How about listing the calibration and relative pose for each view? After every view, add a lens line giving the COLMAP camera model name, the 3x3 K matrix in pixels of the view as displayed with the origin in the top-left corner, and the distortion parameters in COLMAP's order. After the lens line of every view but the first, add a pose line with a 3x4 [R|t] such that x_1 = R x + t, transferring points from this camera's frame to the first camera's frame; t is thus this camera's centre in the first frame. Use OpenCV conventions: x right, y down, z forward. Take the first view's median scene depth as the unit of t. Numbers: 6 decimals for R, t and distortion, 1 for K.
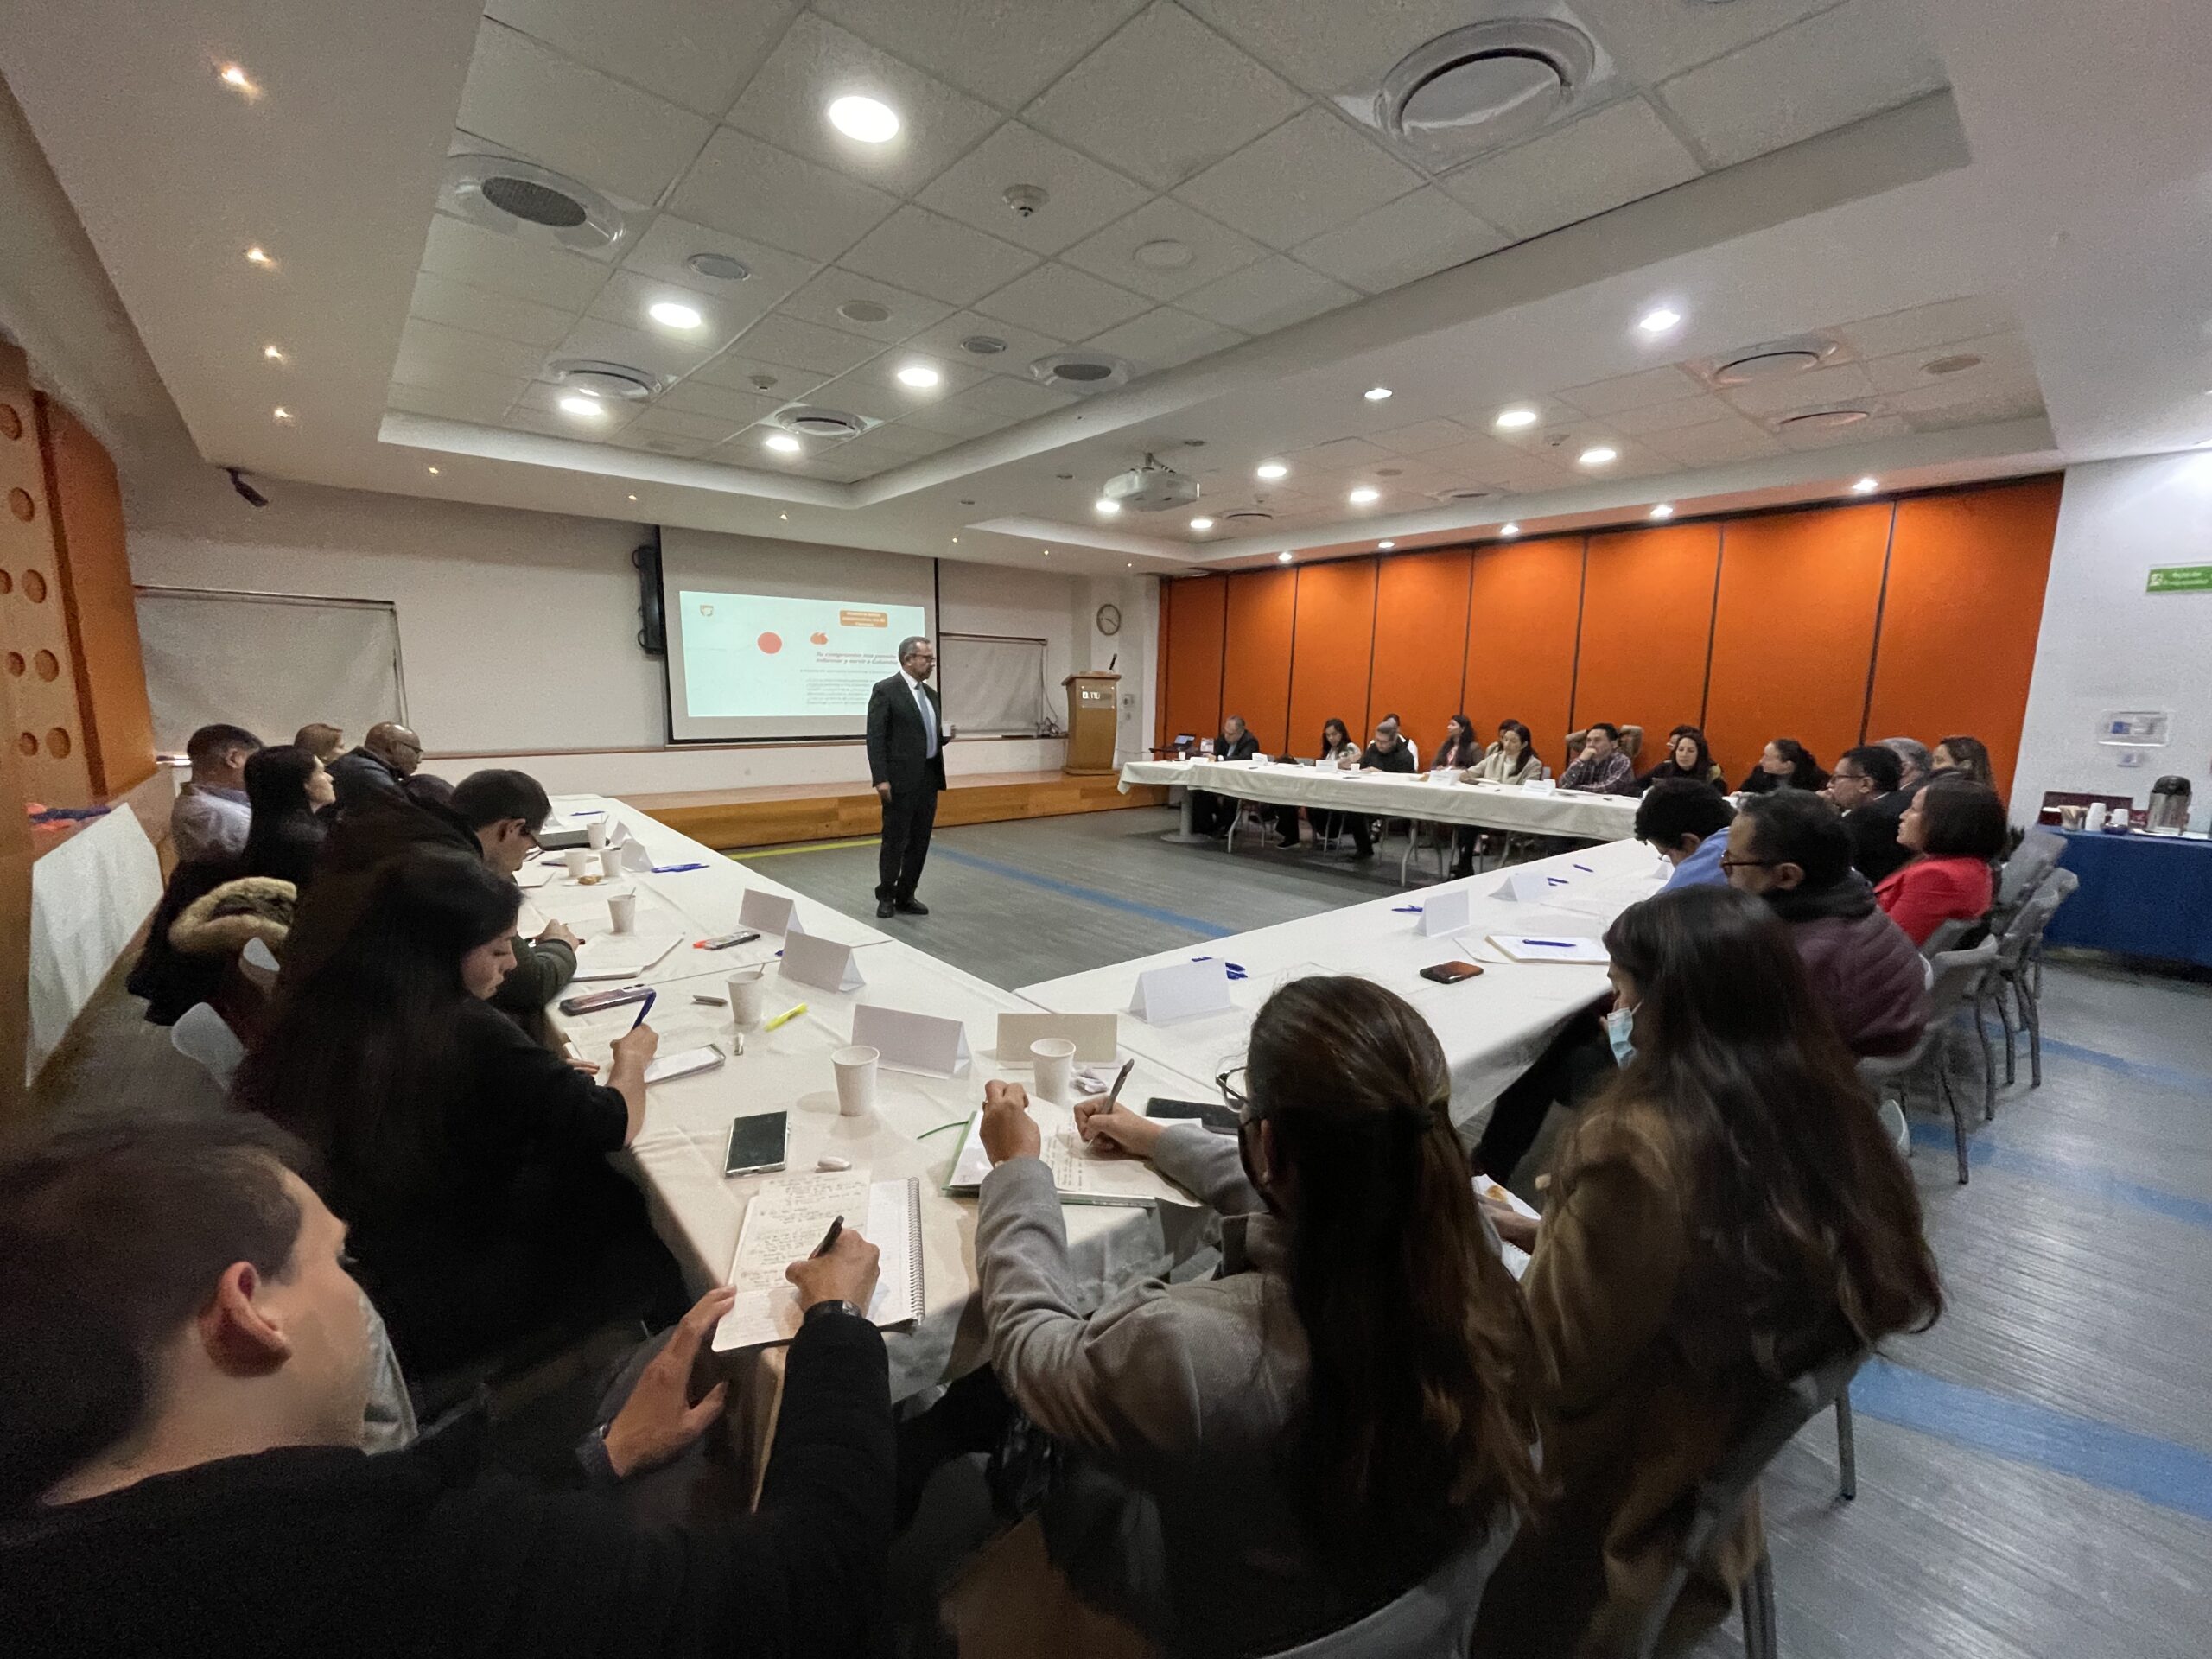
lens RADIAL K [[896.6, 0, 1105.6], [0, 896.6, 830.1], [0, 0, 1]] dist [-0.002046, -0.000243]
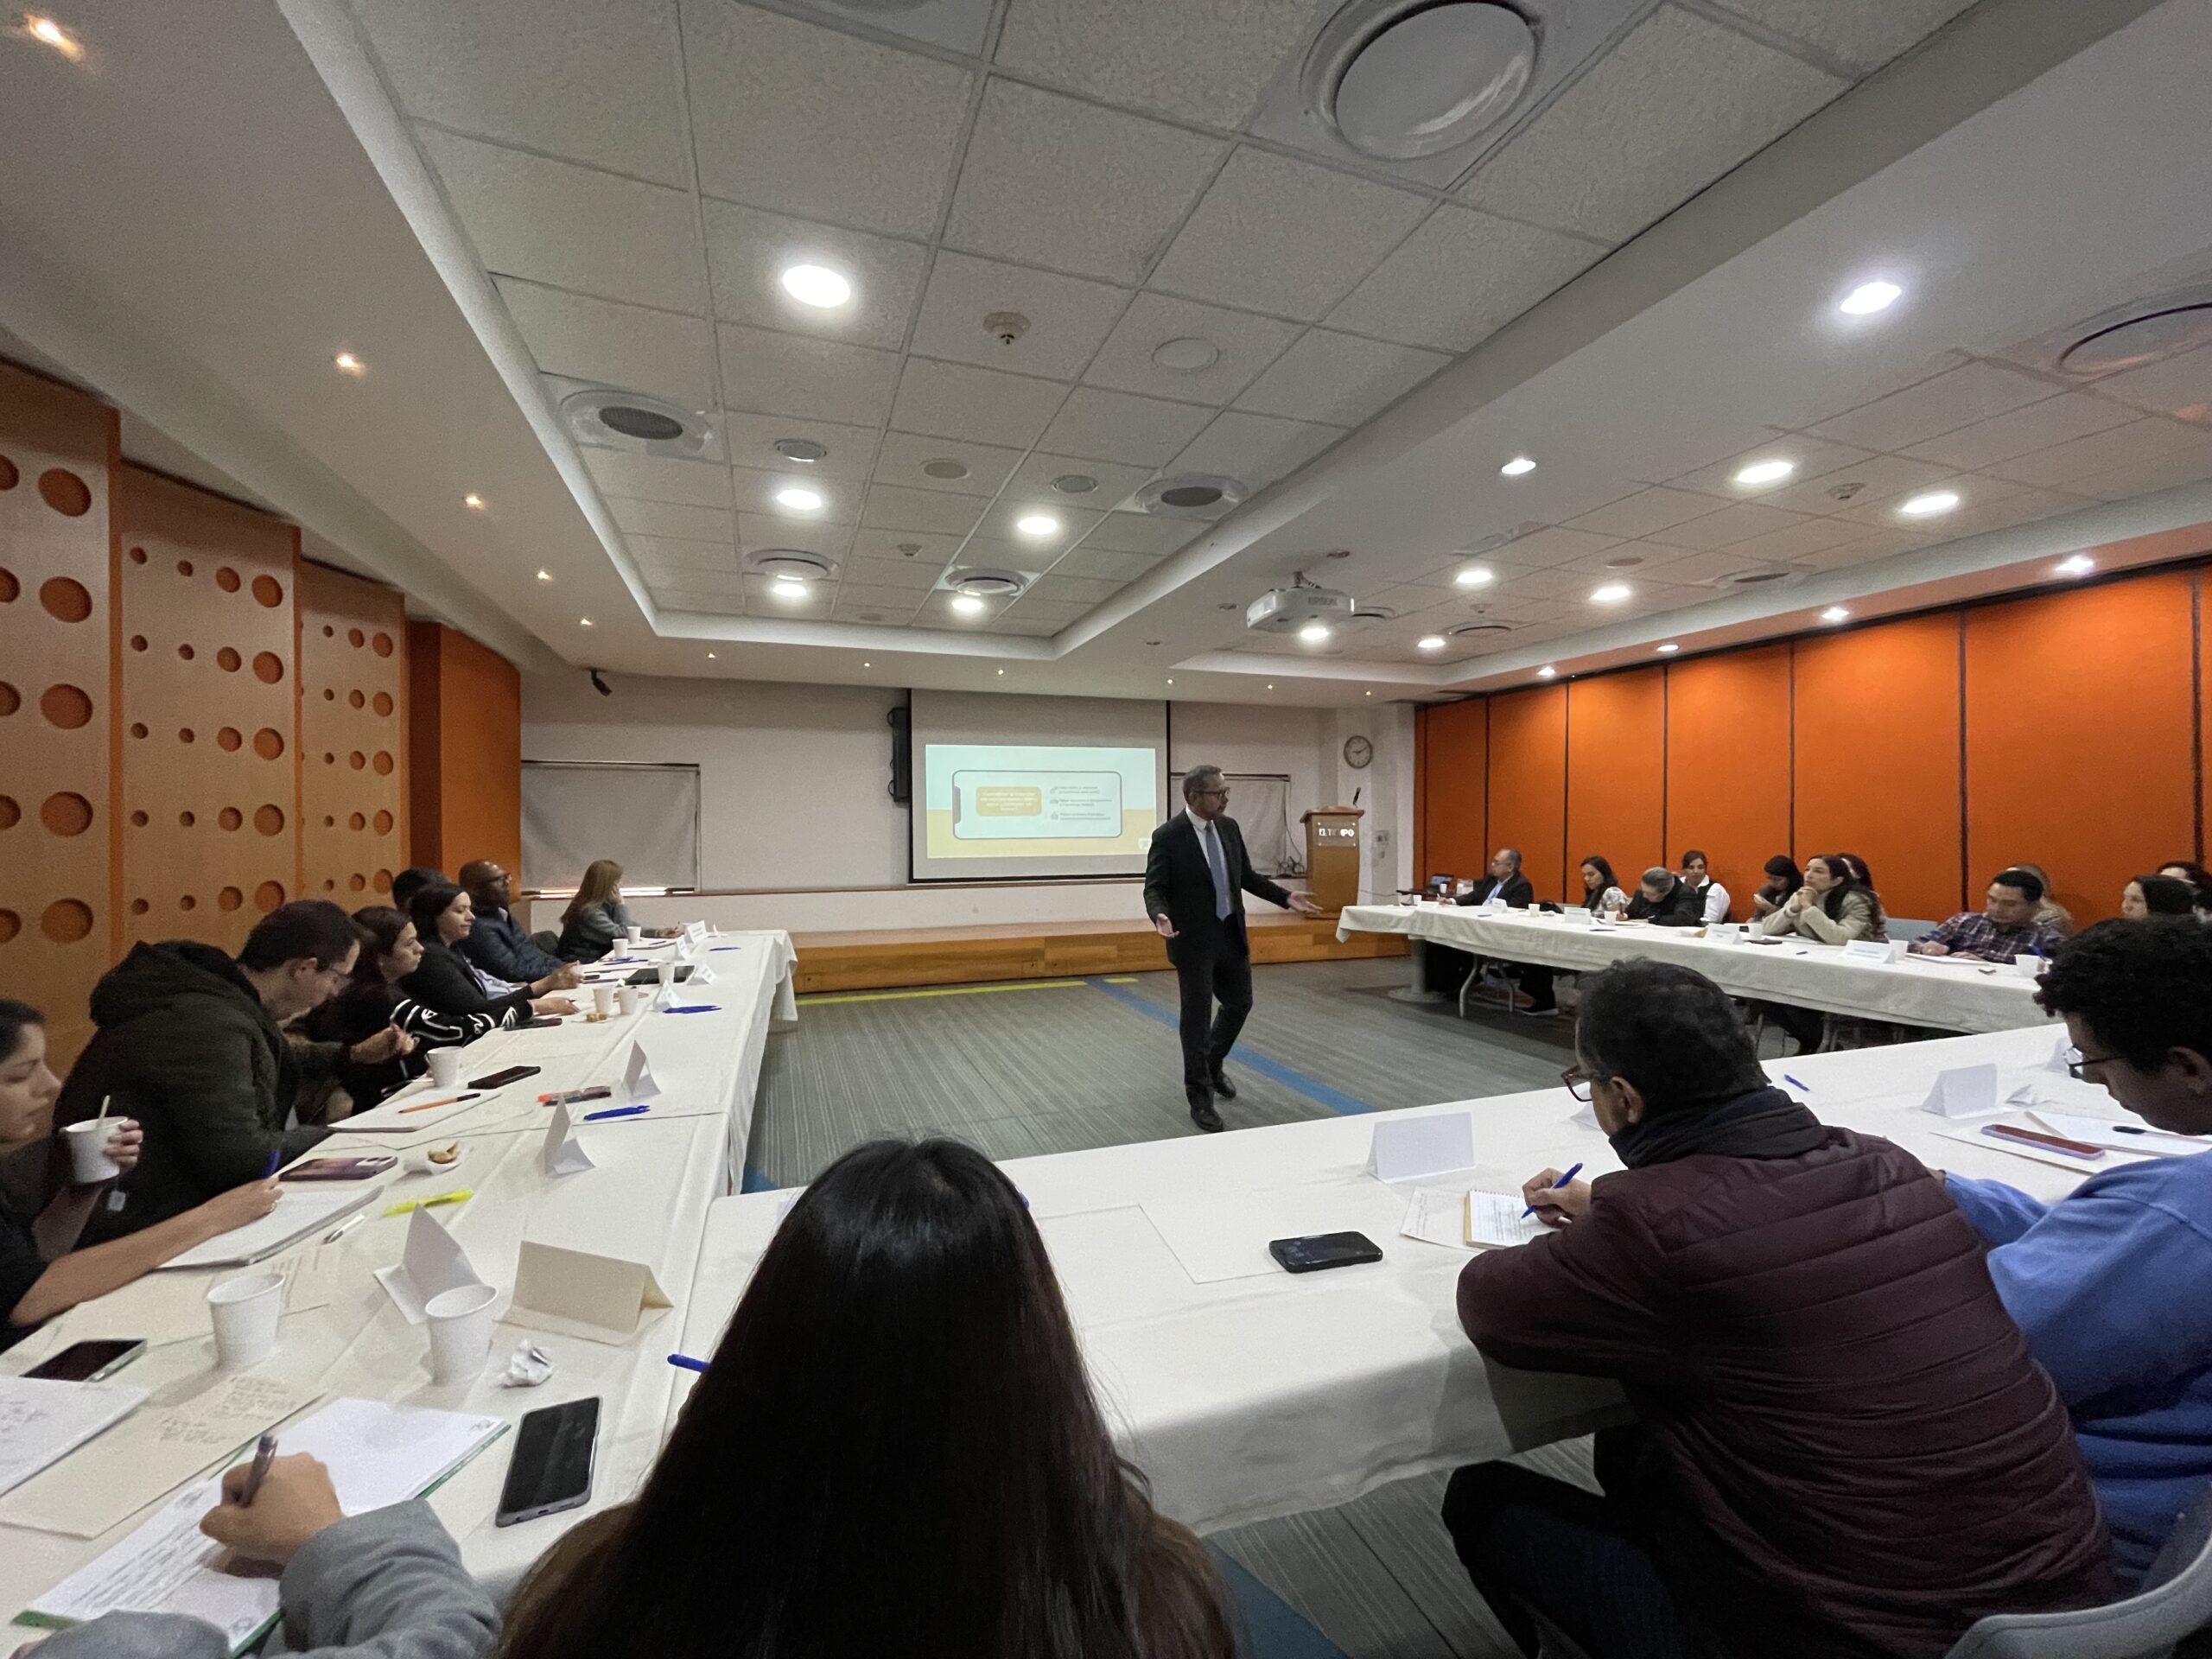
lens RADIAL K [[896.6, 0, 1101.0], [0, 896.6, 827.5], [0, 0, 1]] dist [-0.002046, -0.000243]
pose [[0.934005, -0.016988, -0.356856, 0.120493], [-0.039112, 0.988003, -0.149401, -0.010251], [0.355113, 0.153499, 0.922135, 0.078864]]
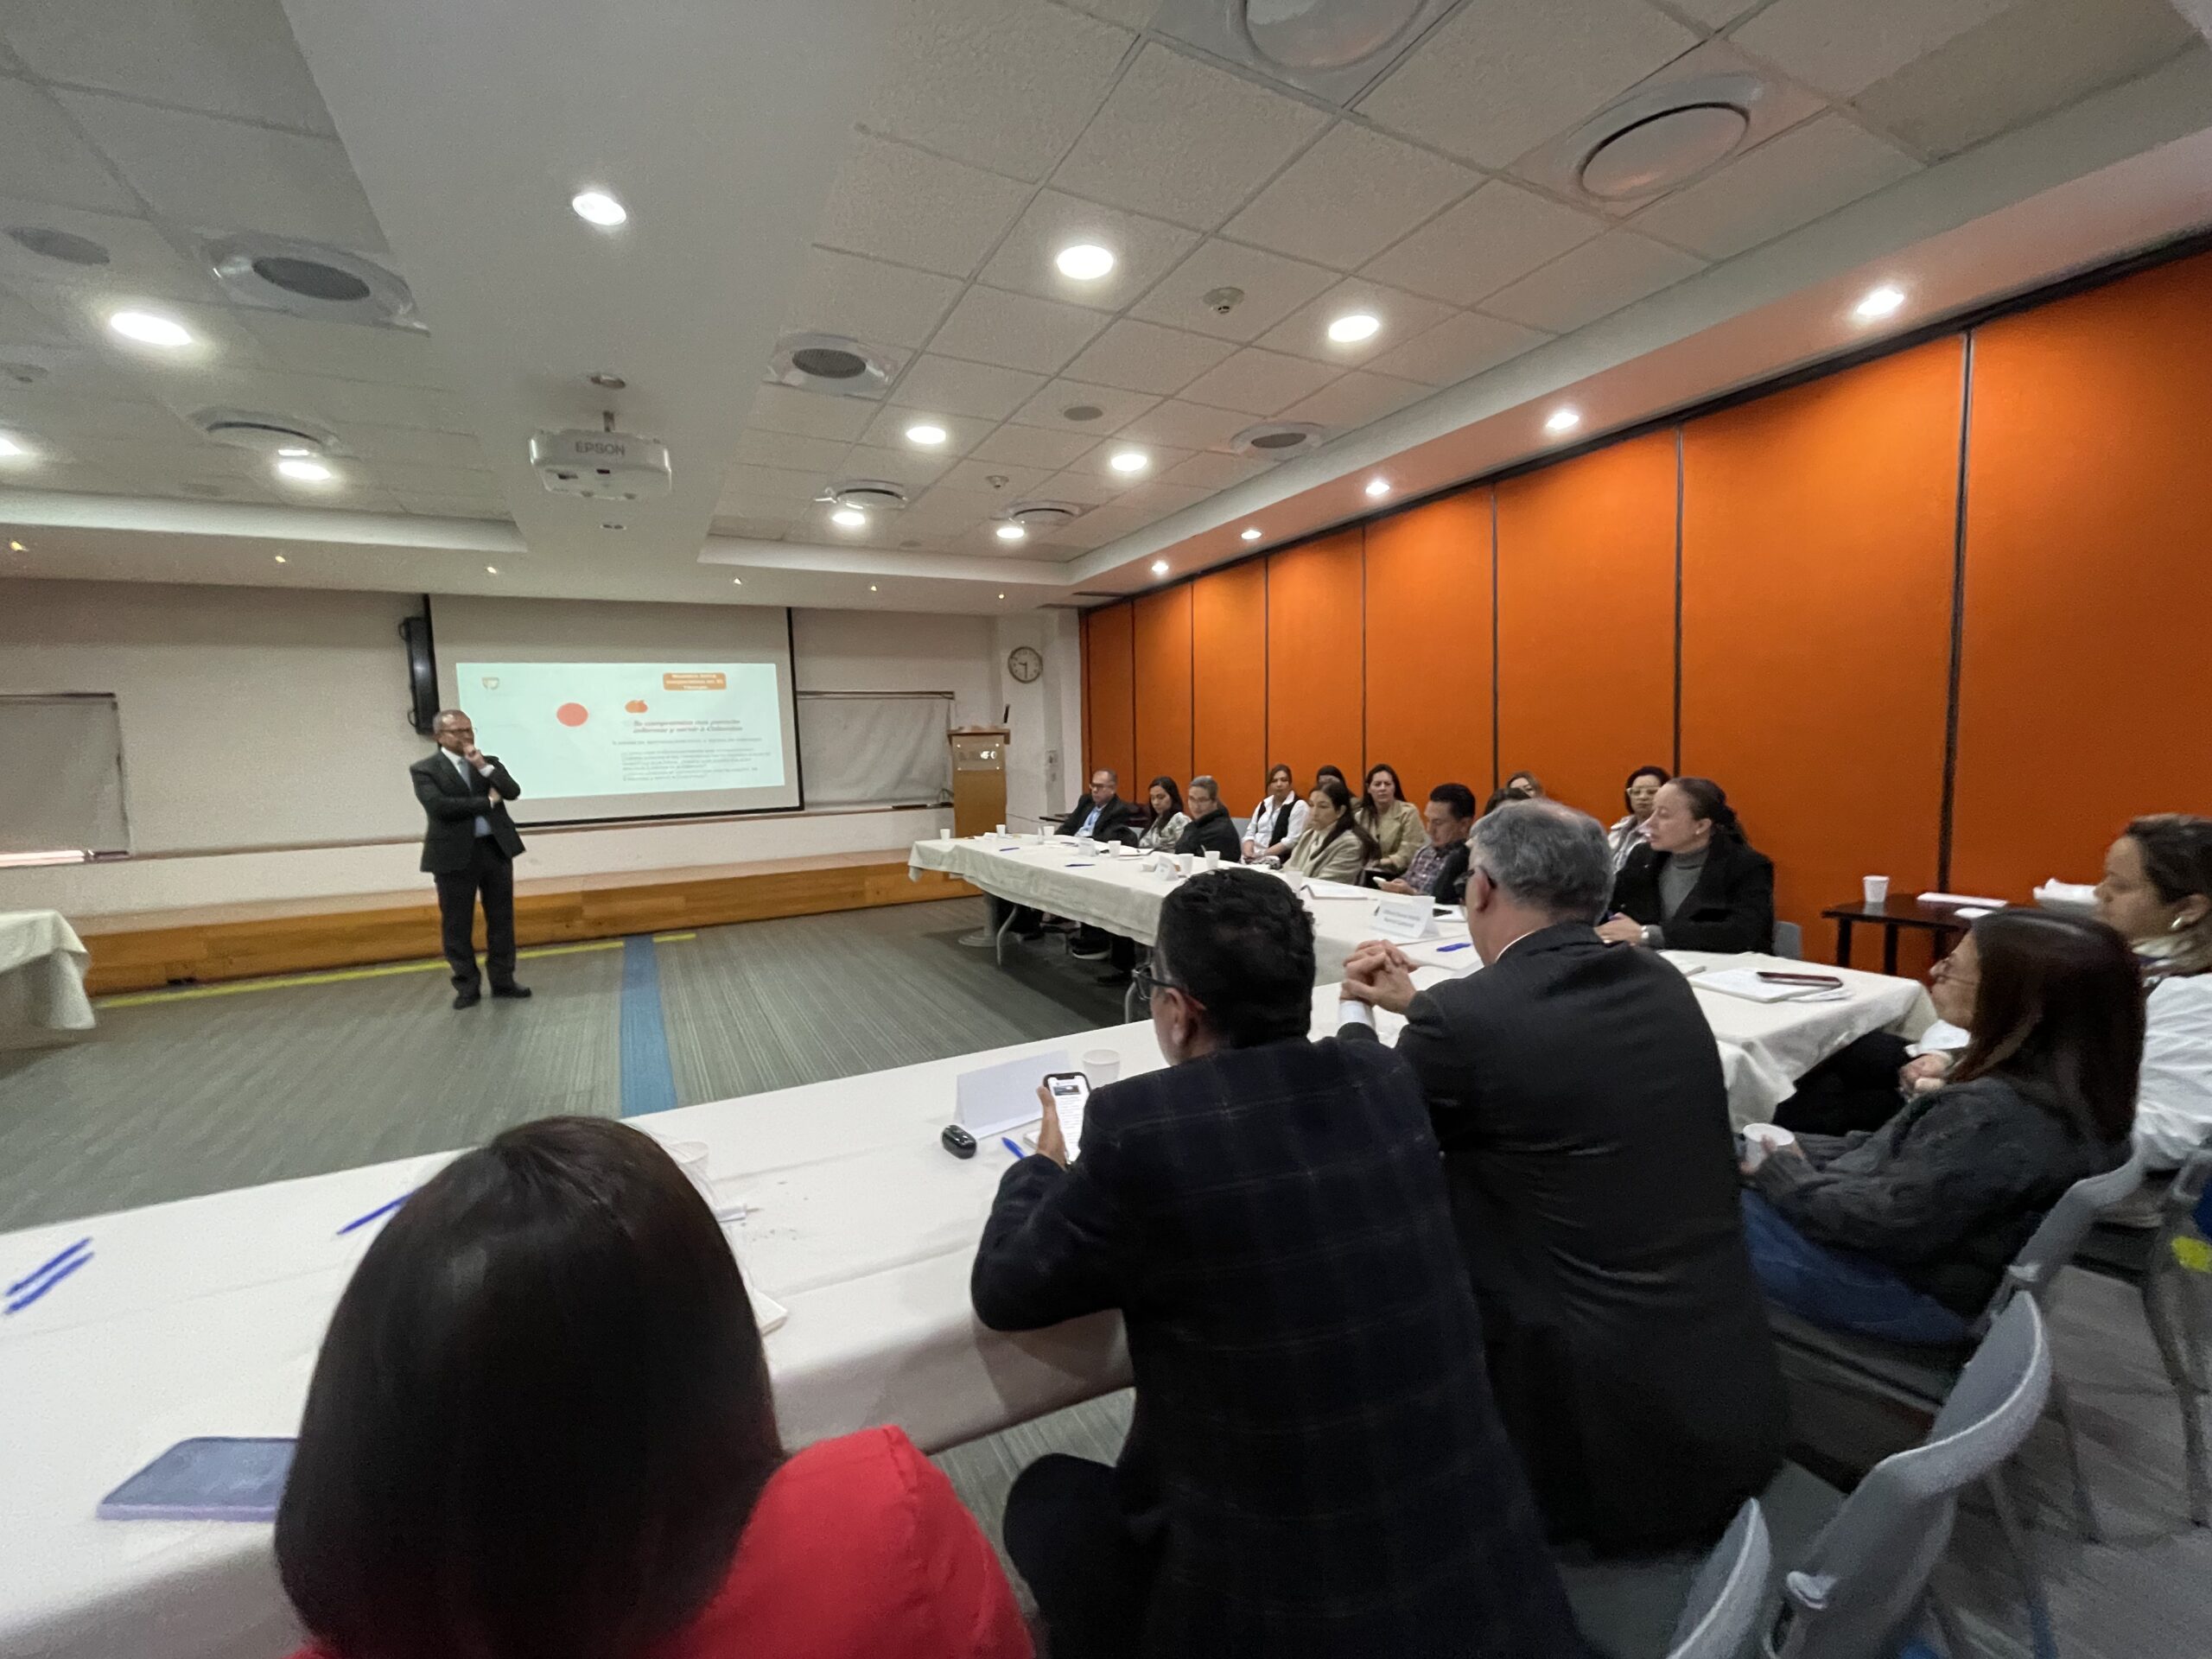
lens RADIAL K [[896.6, 0, 1100.1], [0, 896.6, 820.7], [0, 0, 1]] dist [-0.002046, -0.000243]
pose [[0.972798, -0.027223, -0.230051, 0.371189], [0.010786, 0.997317, -0.072408, -0.036690], [0.231405, 0.067957, 0.970481, 0.291133]]
